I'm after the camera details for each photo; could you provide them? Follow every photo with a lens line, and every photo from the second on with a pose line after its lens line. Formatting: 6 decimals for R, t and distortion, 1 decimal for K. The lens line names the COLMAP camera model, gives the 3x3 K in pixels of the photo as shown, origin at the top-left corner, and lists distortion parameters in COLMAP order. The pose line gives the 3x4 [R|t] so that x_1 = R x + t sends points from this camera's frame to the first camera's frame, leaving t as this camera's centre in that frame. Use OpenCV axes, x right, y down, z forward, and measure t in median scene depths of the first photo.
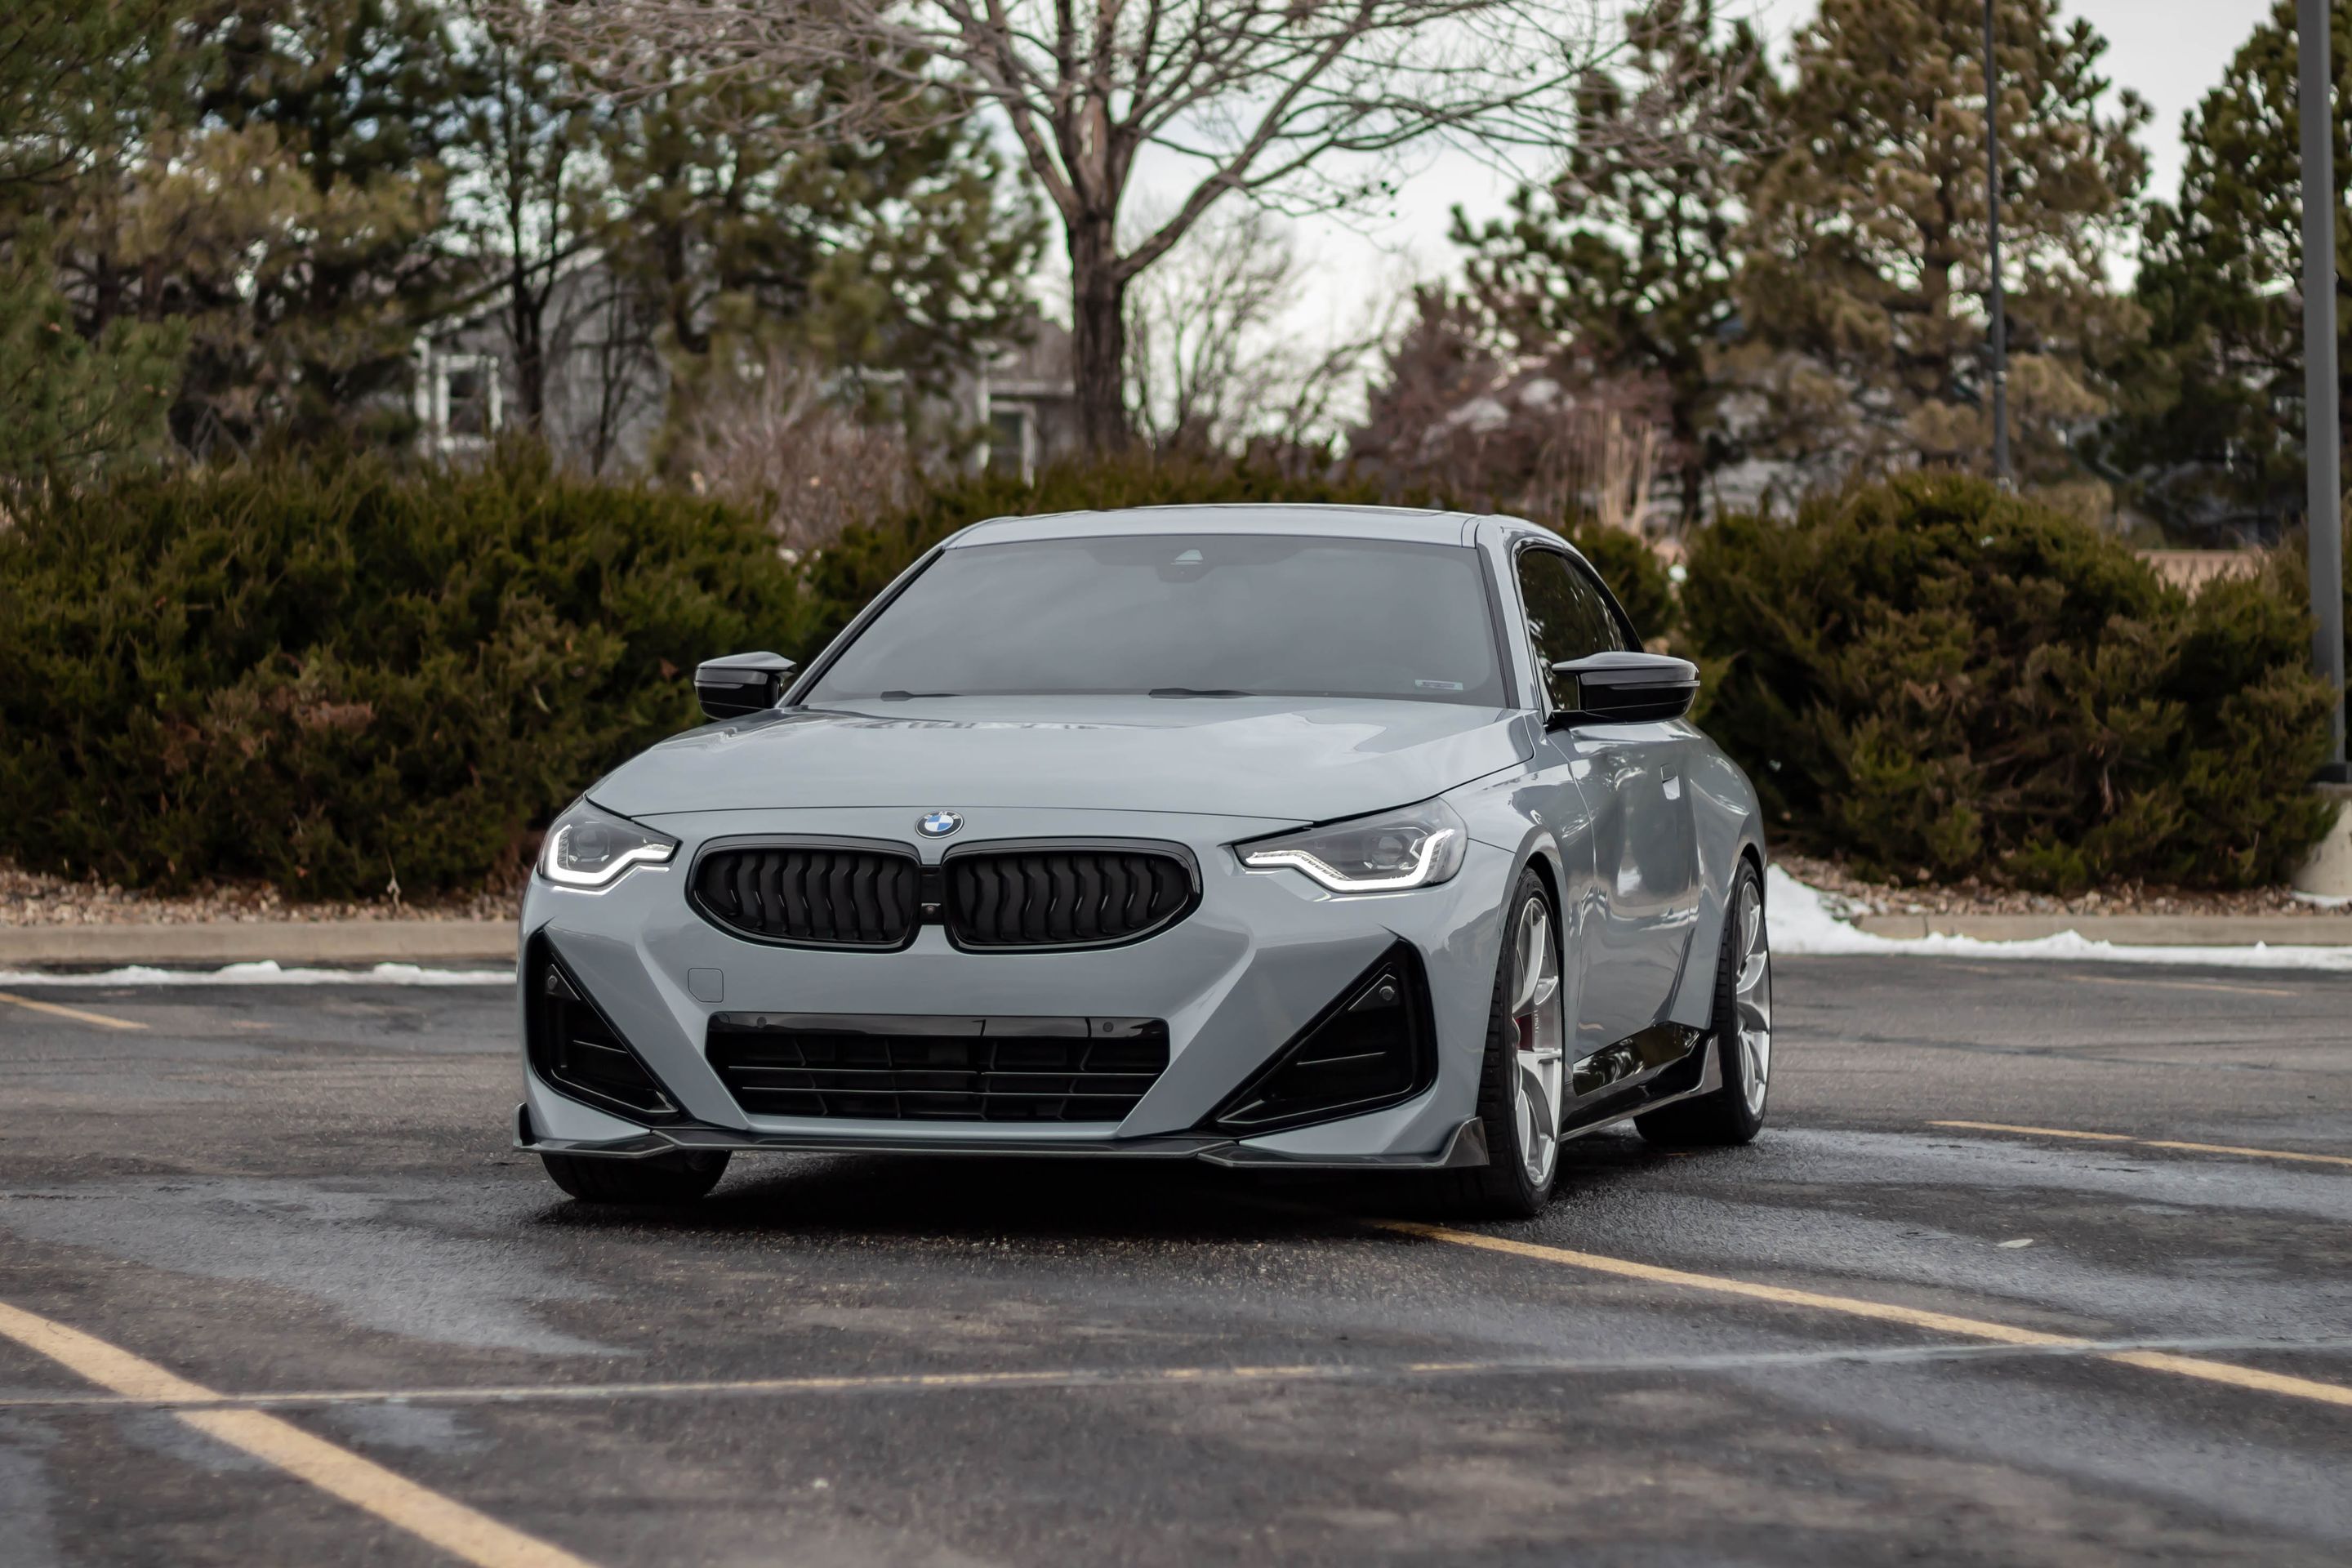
lens RADIAL K [[6282.5, 0, 1182.9], [0, 6282.5, 778.2], [0, 0, 1]] dist [-0.193715, 0.000000]
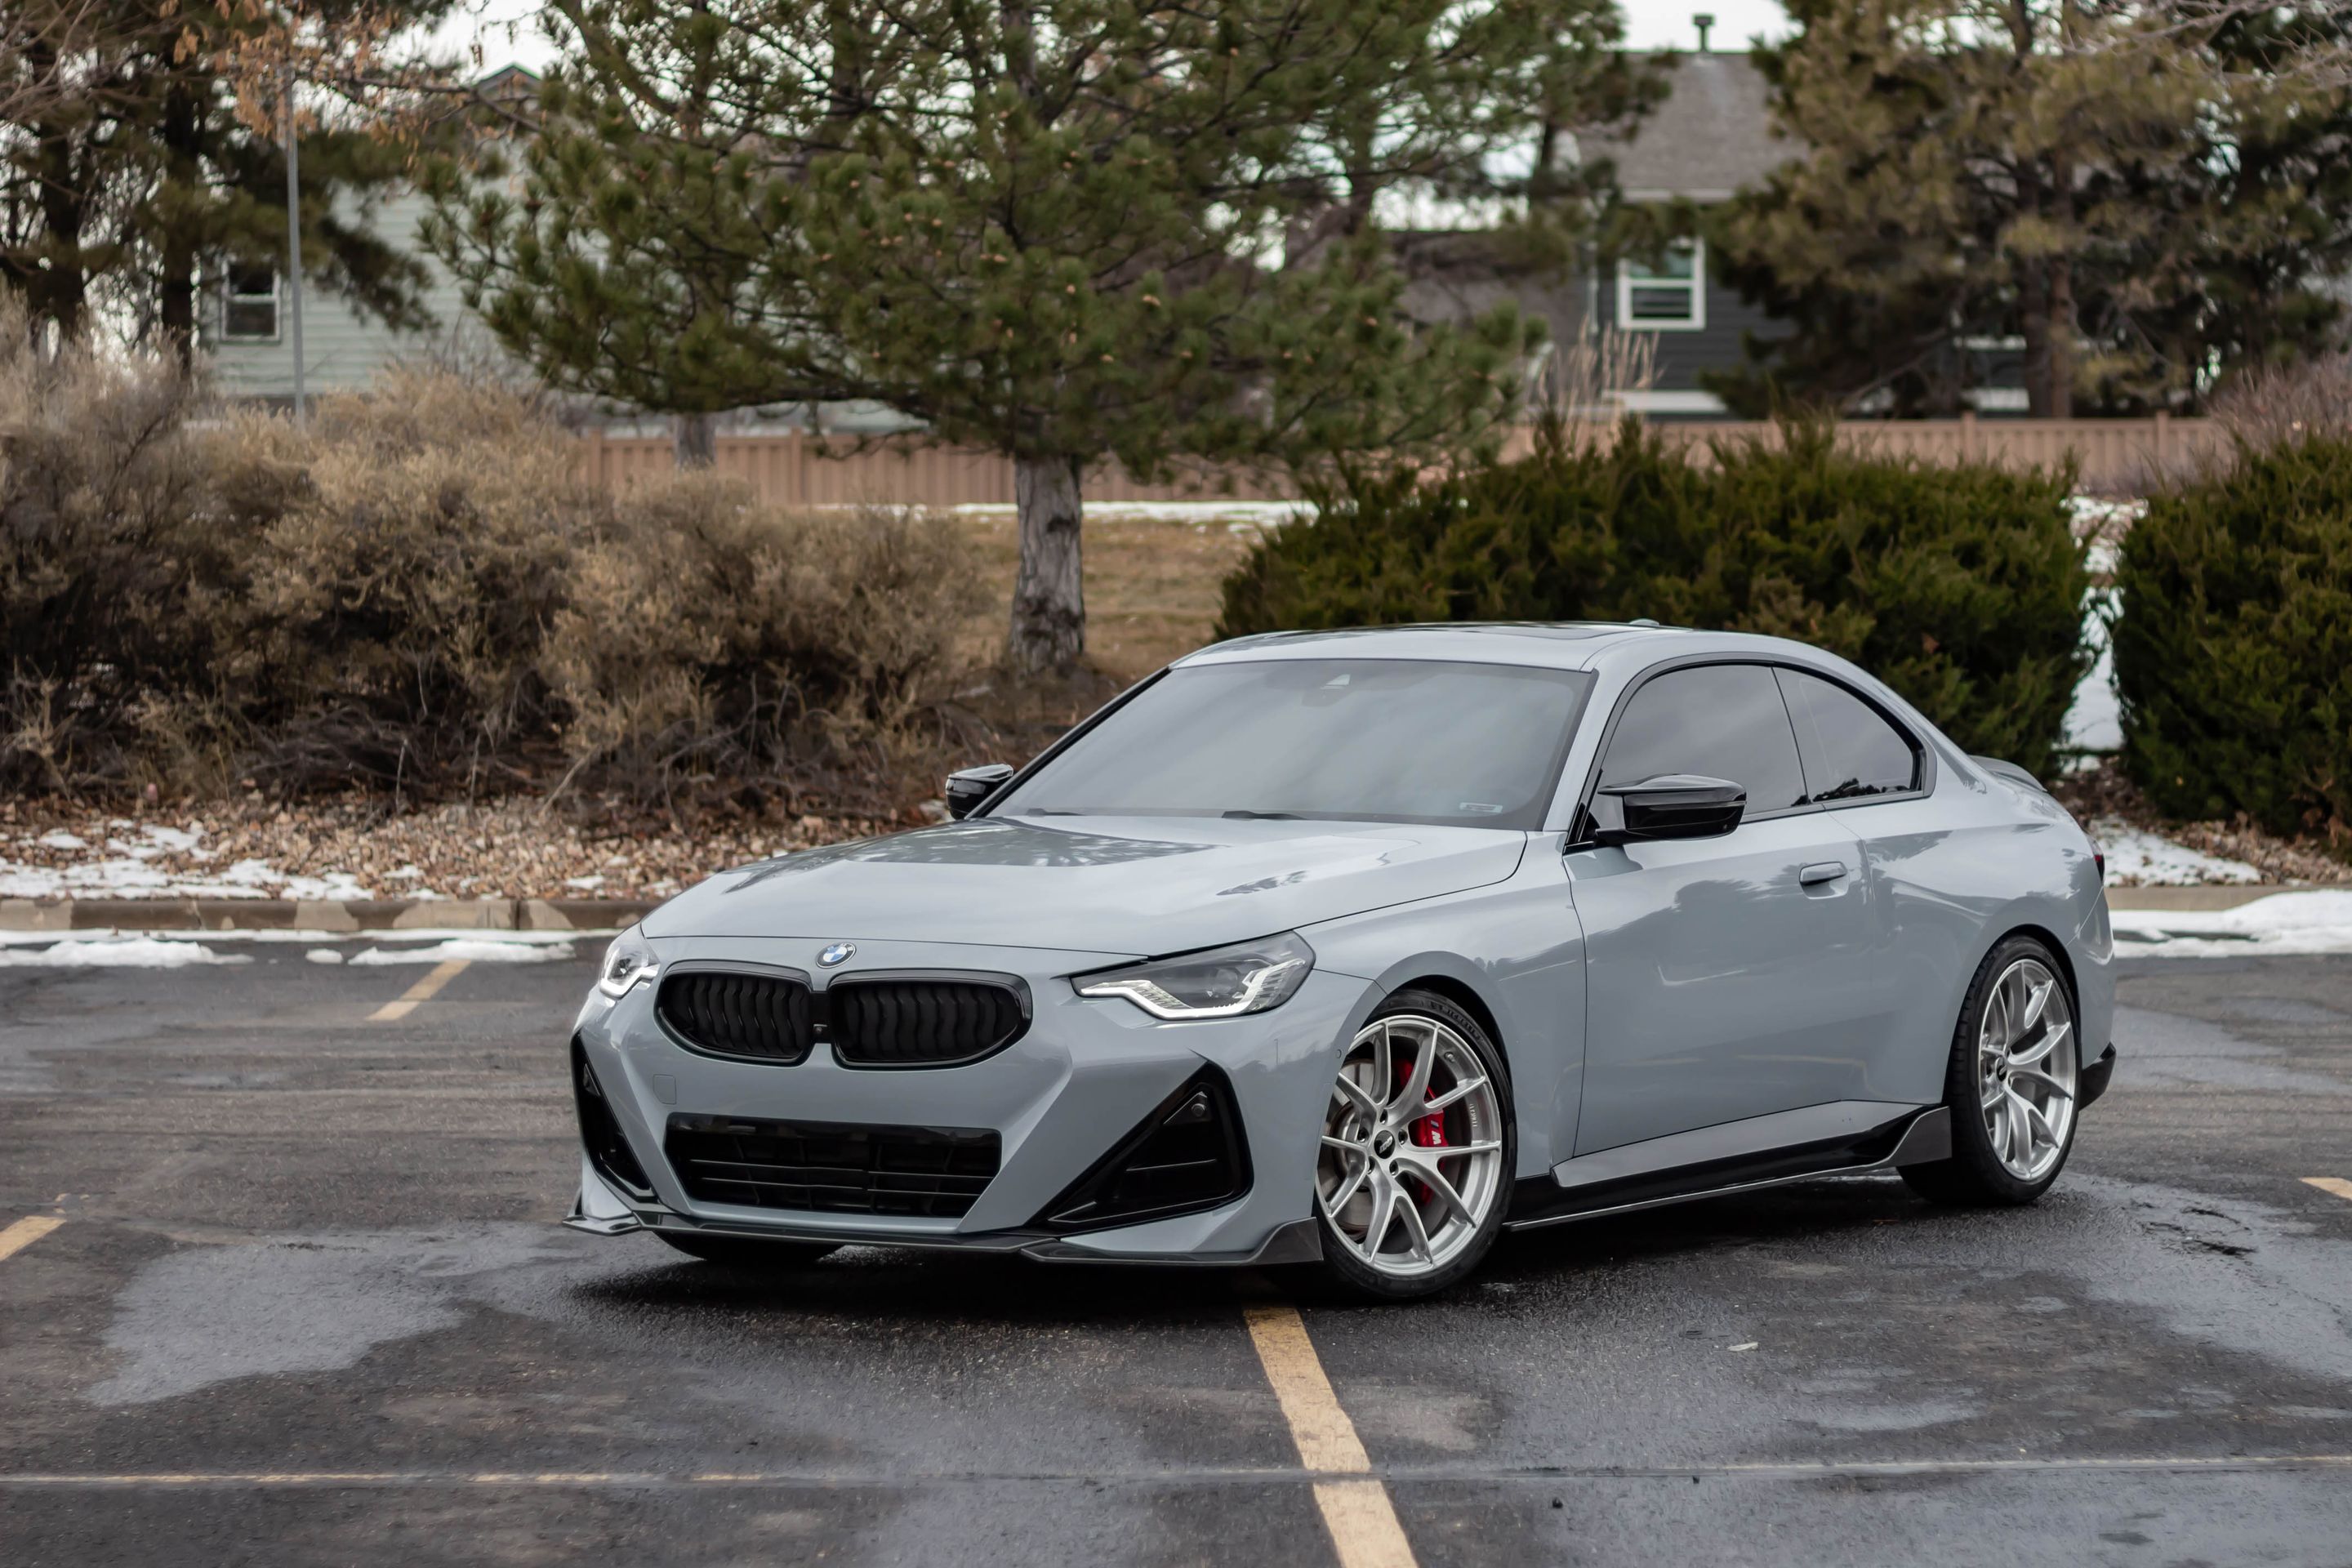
lens RADIAL K [[6438.6, 0, 1187.2], [0, 6438.6, 777.8], [0, 0, 1]] dist [-0.074703, 0.000000]
pose [[0.935373, 0.001889, -0.353659, 0.181998], [0.007012, 0.999690, 0.023884, -0.021988], [0.353594, -0.024820, 0.935069, -0.034392]]
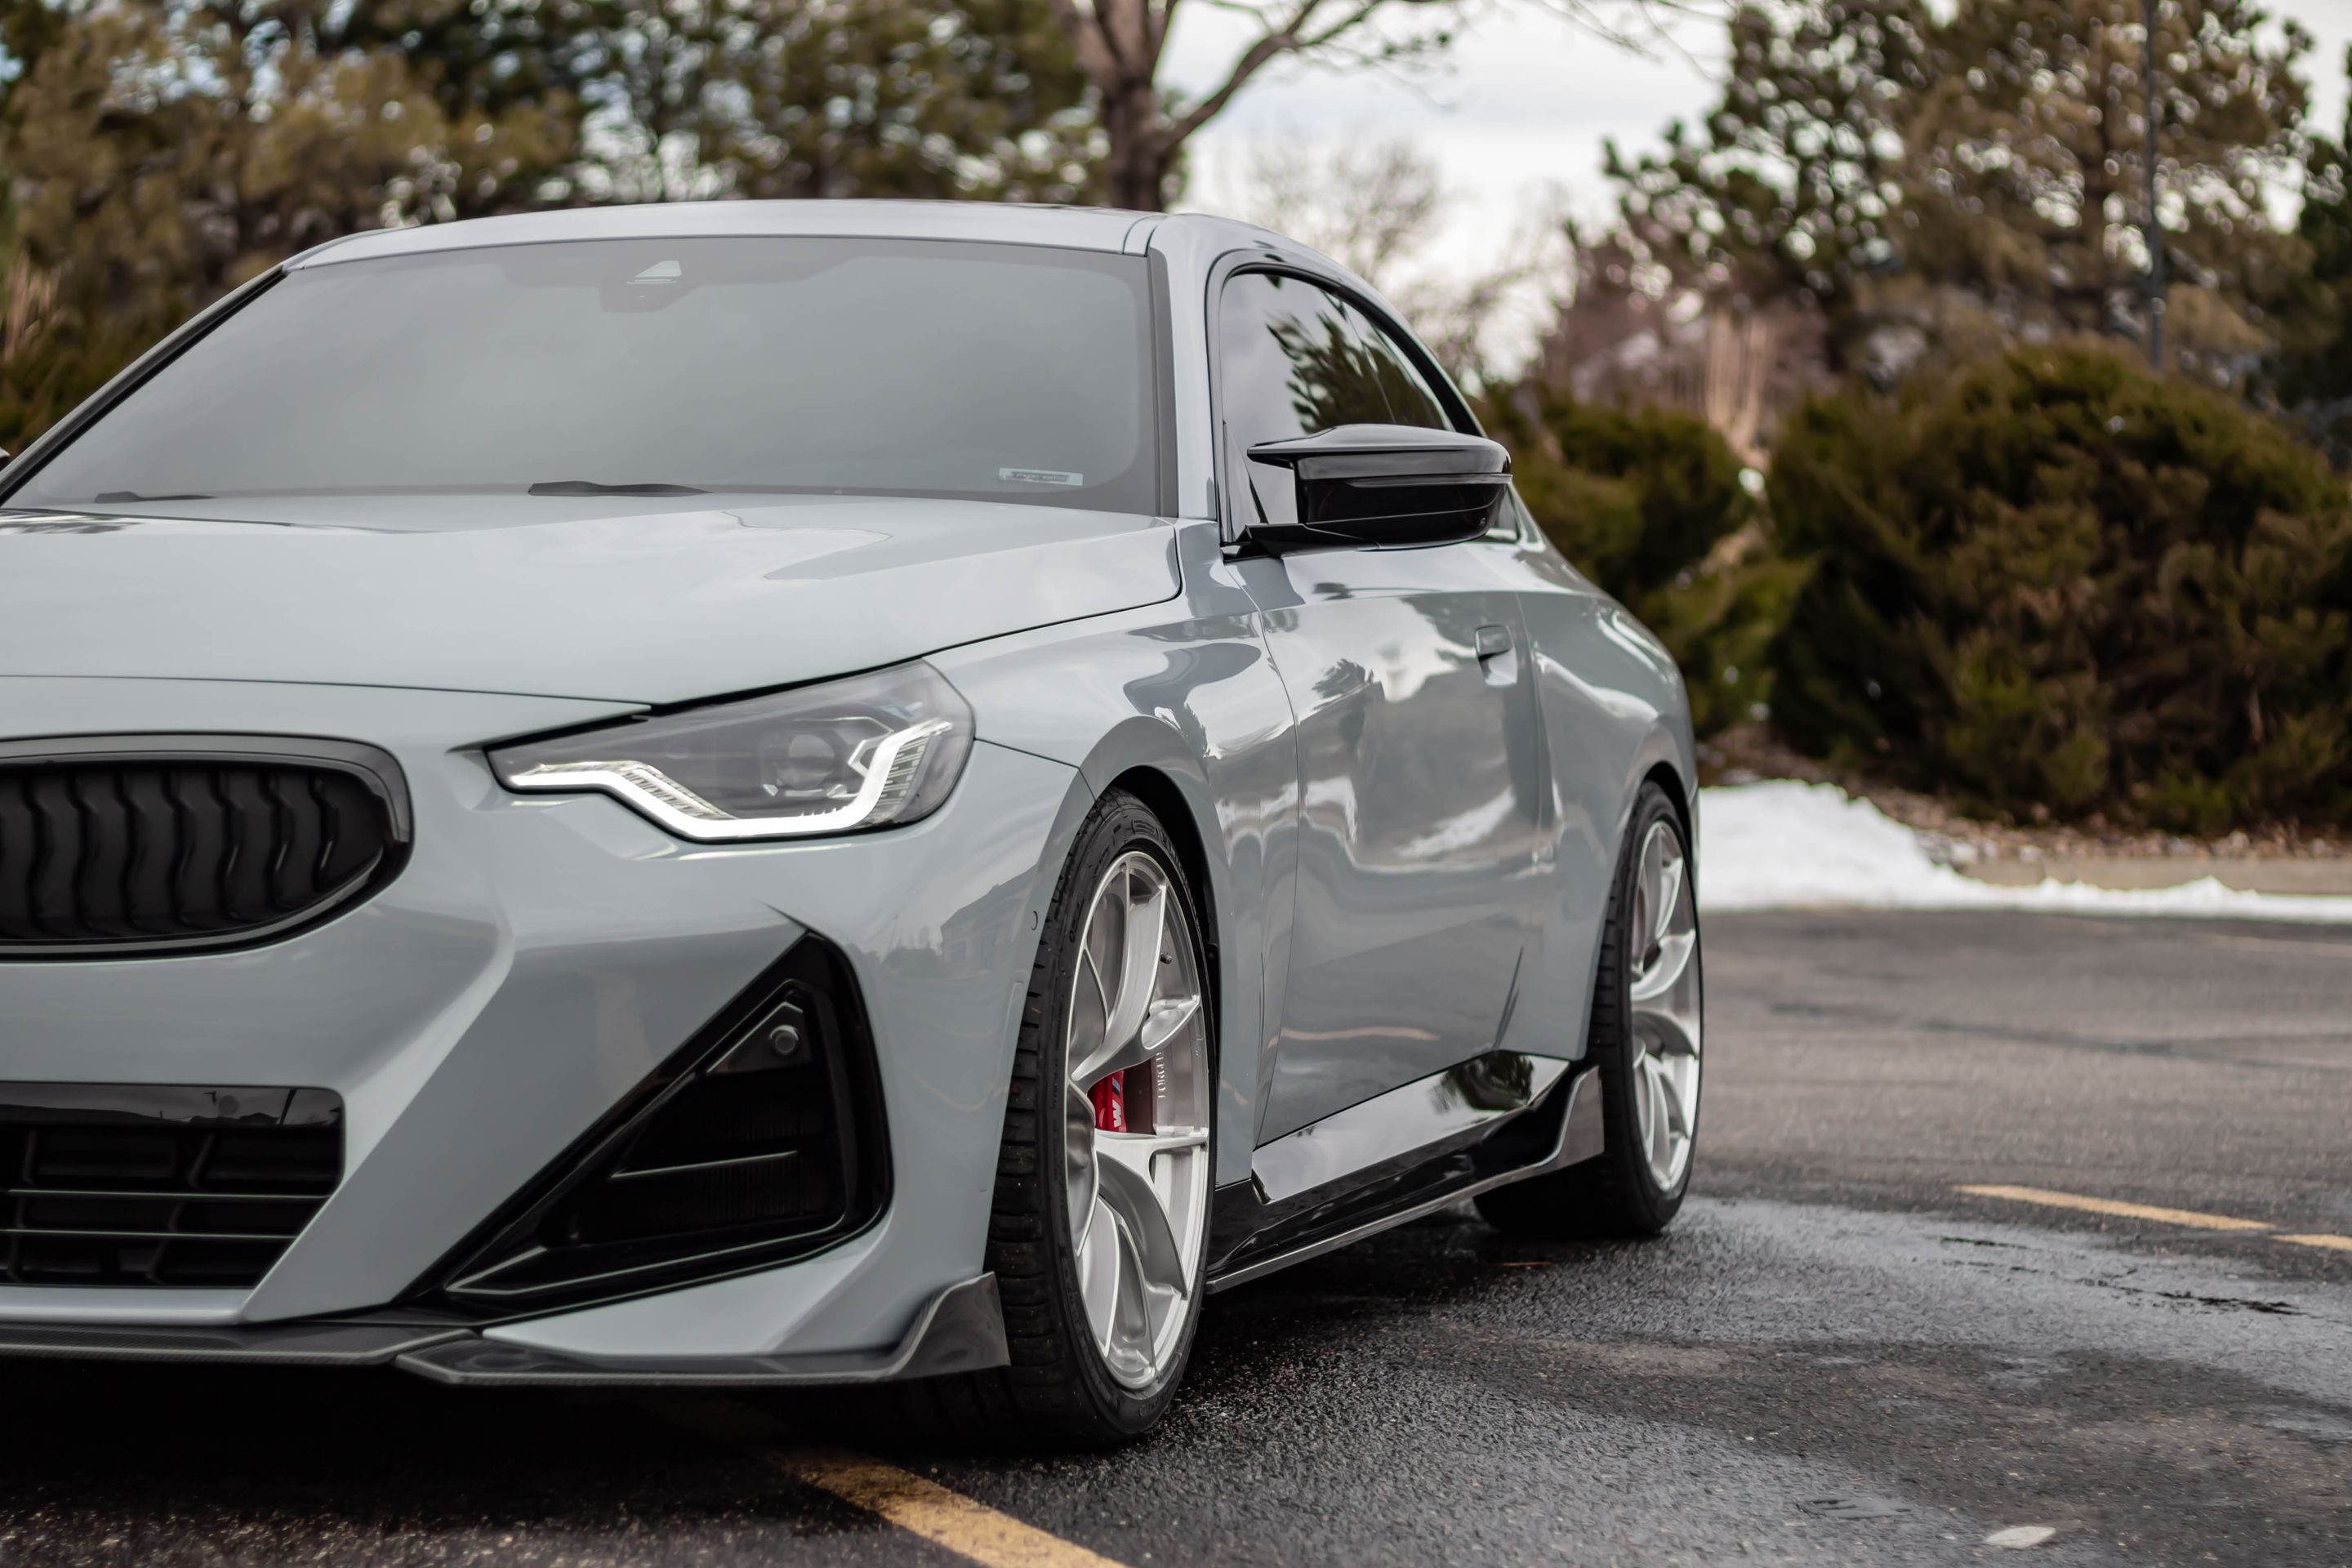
lens RADIAL K [[5830.2, 0, 1104.4], [0, 5830.2, 904.9], [0, 0, 1]] dist [-0.142891, 0.000000]
pose [[0.998664, 0.001702, -0.051641, 0.034333], [-0.000093, 0.999515, 0.031147, 0.003529], [0.051669, -0.031101, 0.998180, 0.217952]]
